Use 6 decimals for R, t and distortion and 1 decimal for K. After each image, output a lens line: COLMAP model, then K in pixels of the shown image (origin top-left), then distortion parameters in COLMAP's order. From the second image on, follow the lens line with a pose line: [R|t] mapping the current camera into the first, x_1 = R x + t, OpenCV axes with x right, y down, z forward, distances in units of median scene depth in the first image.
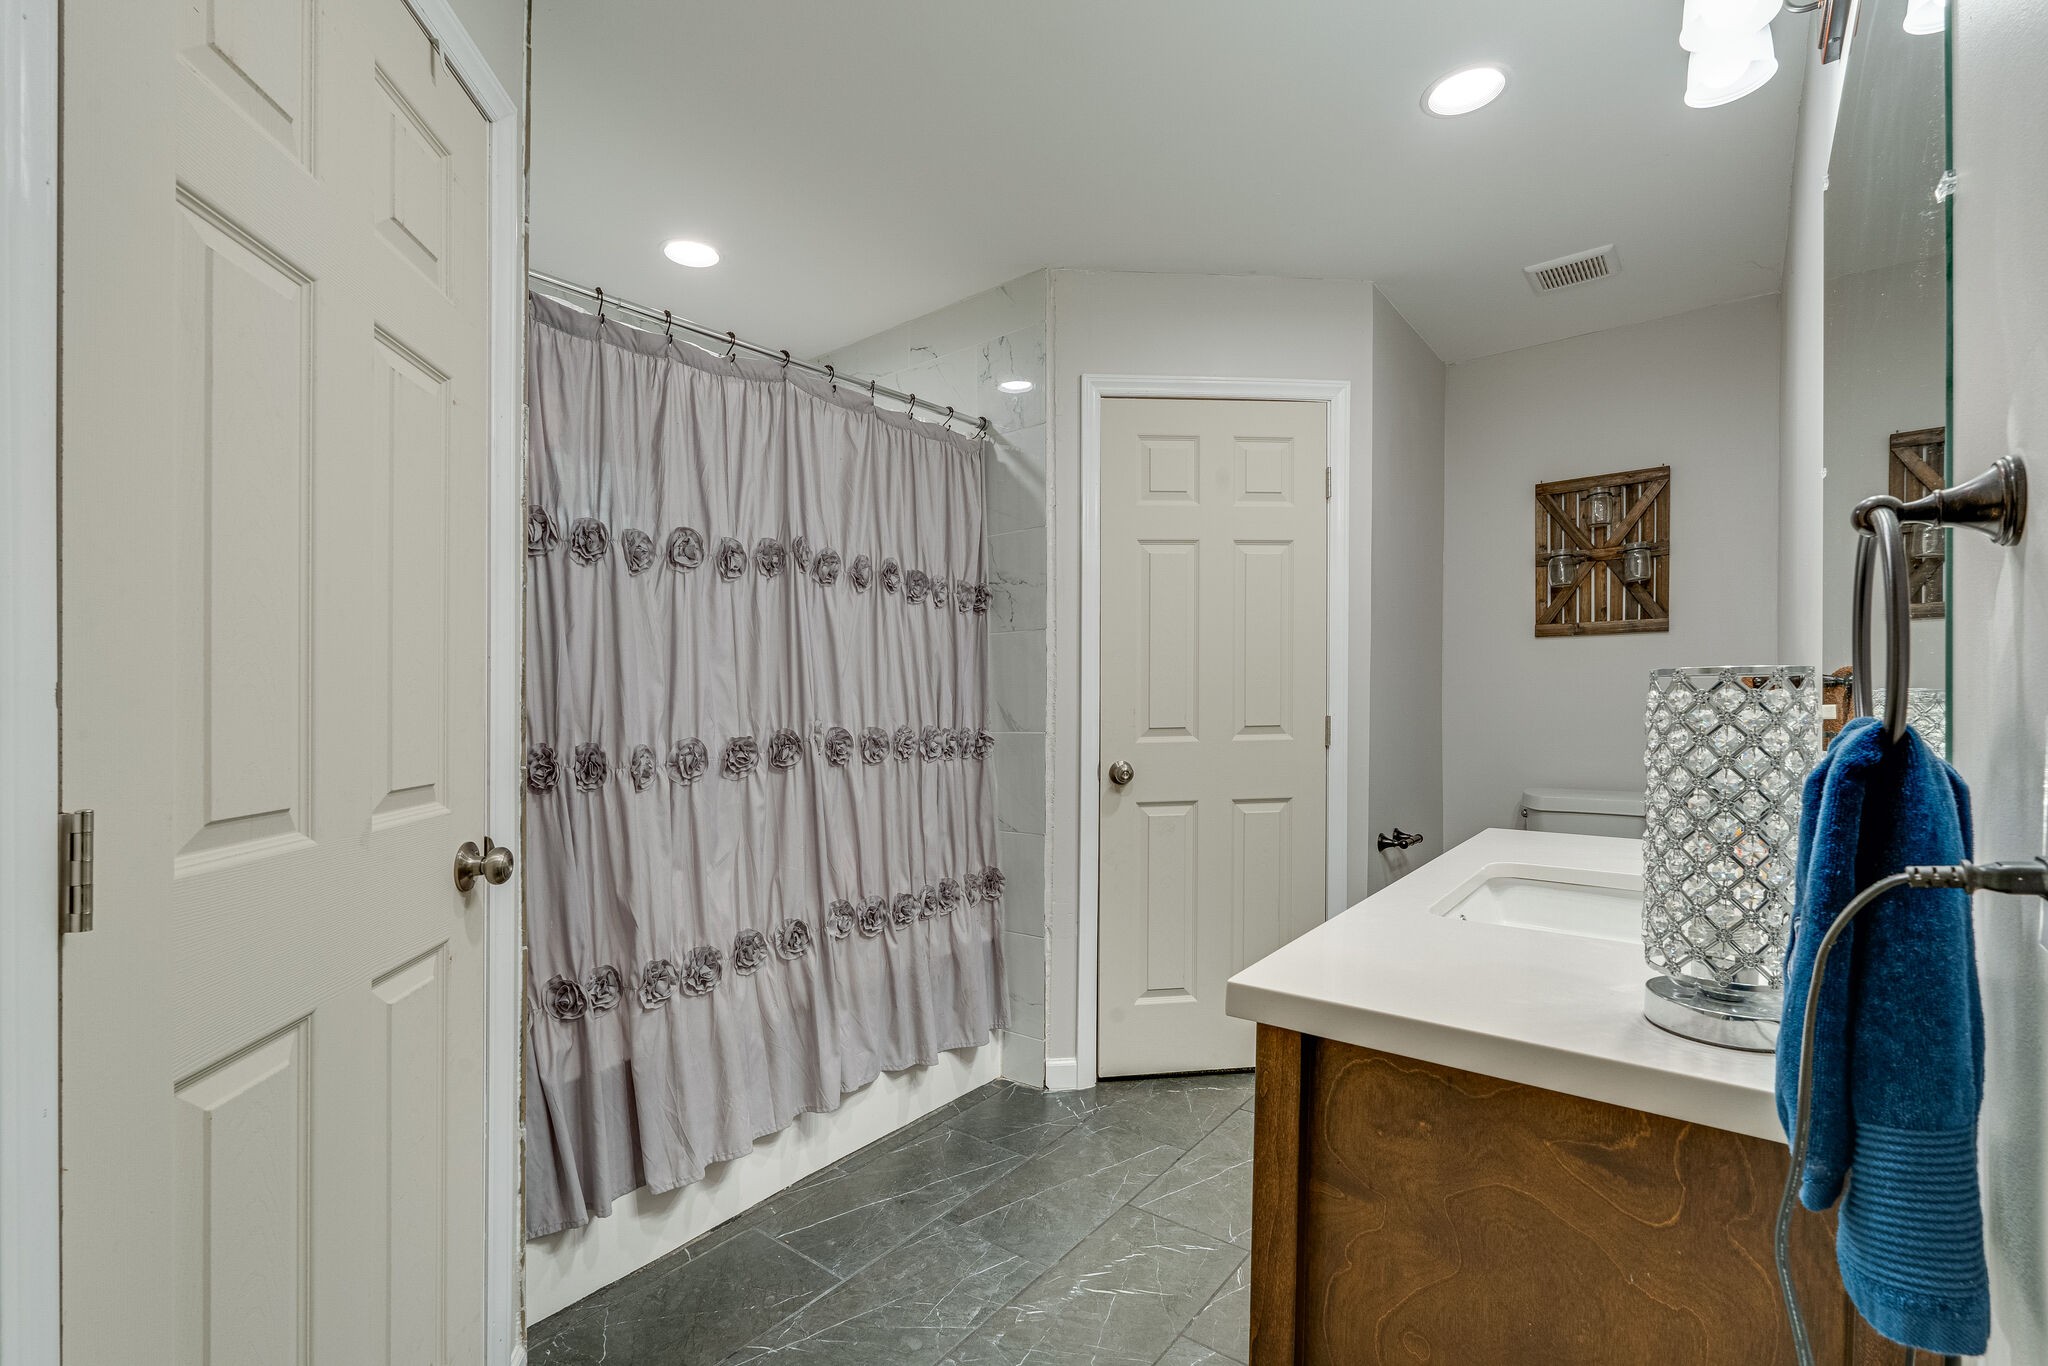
lens RADIAL K [[932.3, 0, 1022.1], [0, 932.3, 628.1], [0, 0, 1]] dist [-0.010419, -0.000253]
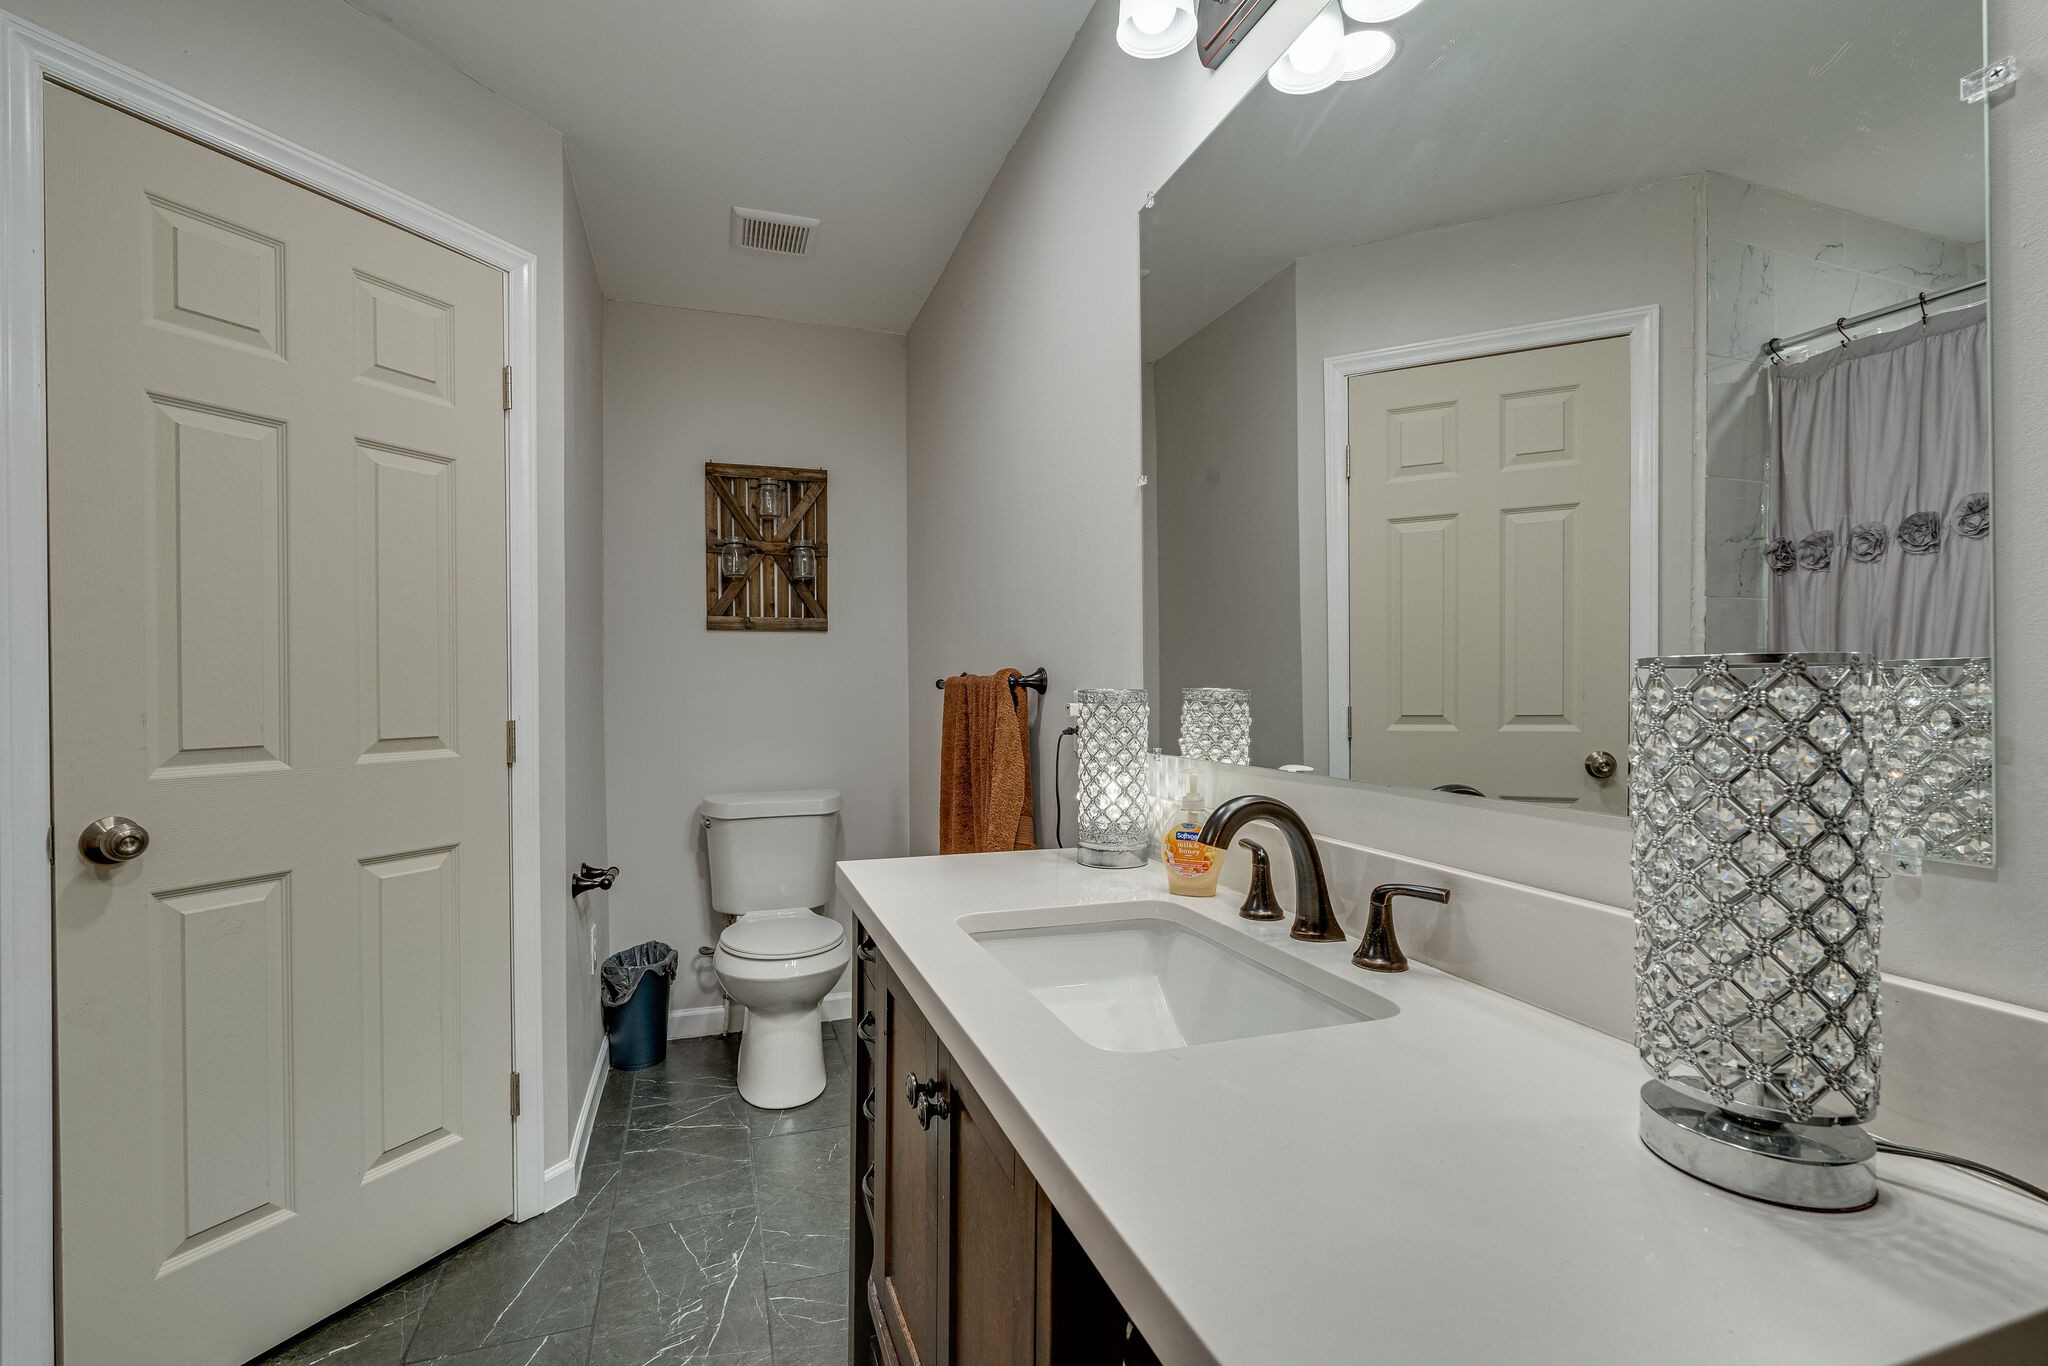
lens RADIAL K [[909.8, 0, 1021.3], [0, 909.8, 701.8], [0, 0, 1]] dist [-0.001492, -0.000792]
pose [[0.548791, -0.003924, 0.835951, -0.027554], [-0.064488, 0.996810, 0.047015, 0.019177], [-0.833469, -0.079711, 0.546787, 0.252334]]
